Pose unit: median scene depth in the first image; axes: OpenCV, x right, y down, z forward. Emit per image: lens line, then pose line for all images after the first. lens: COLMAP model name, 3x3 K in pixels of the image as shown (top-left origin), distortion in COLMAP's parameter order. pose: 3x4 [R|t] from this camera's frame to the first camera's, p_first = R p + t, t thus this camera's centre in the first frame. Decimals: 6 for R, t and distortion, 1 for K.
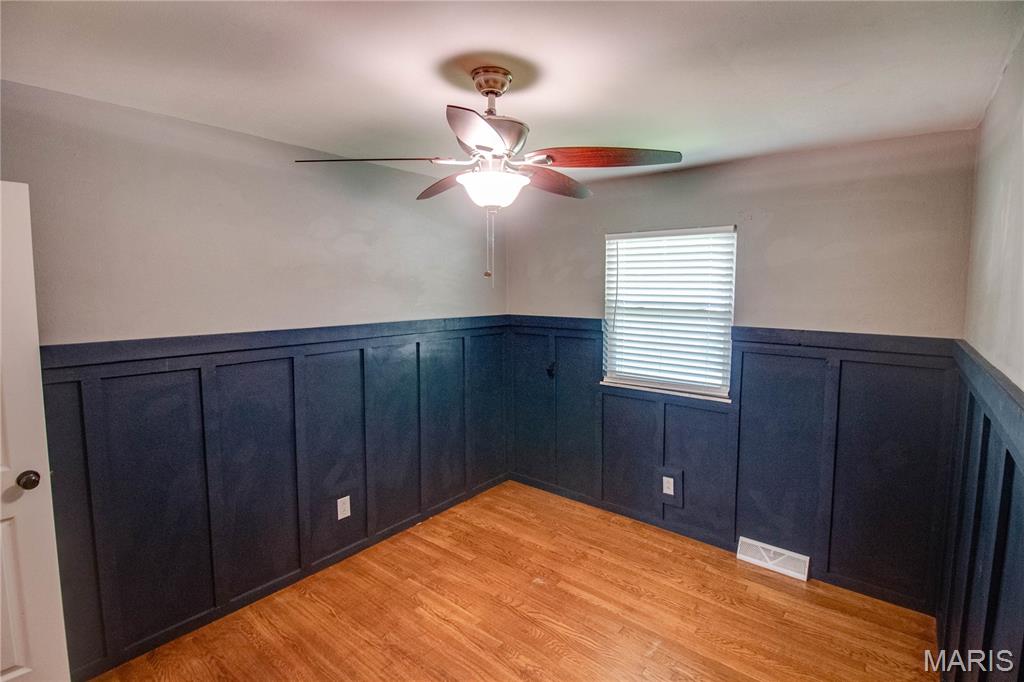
lens RADIAL K [[493.1, 0, 525.0], [0, 493.1, 325.6], [0, 0, 1]] dist [0.000514, -0.011587]
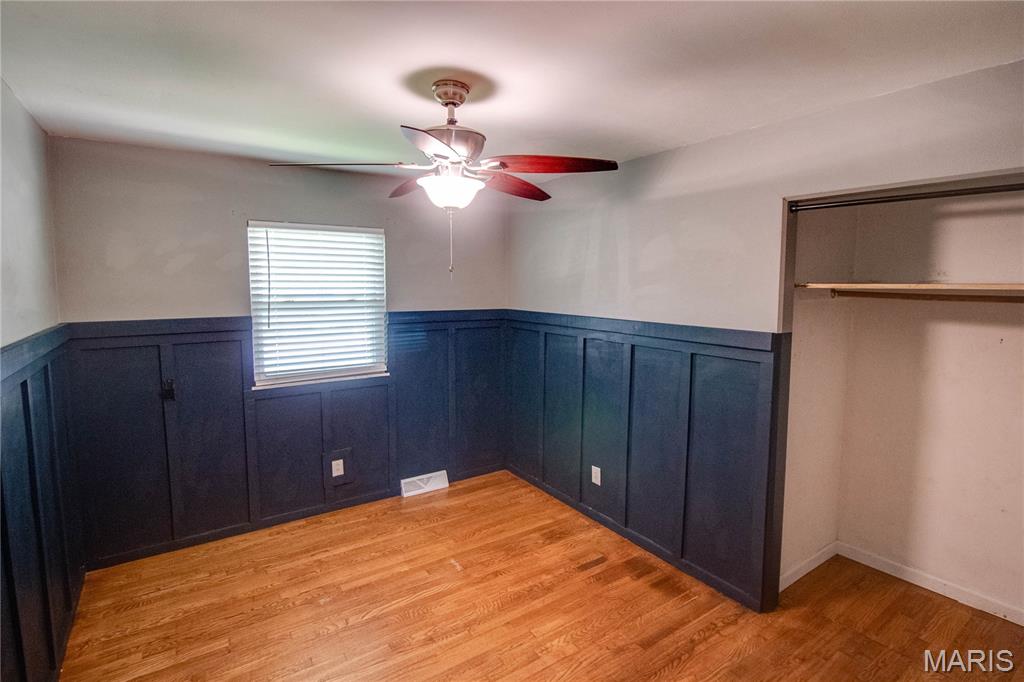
lens RADIAL K [[493.1, 0, 525.0], [0, 493.1, 325.6], [0, 0, 1]] dist [0.000514, -0.011587]
pose [[0.295317, -0.091799, 0.950979, -0.621070], [0.080413, 0.994230, 0.071003, -0.023410], [-0.952009, 0.055502, 0.300995, 0.307594]]
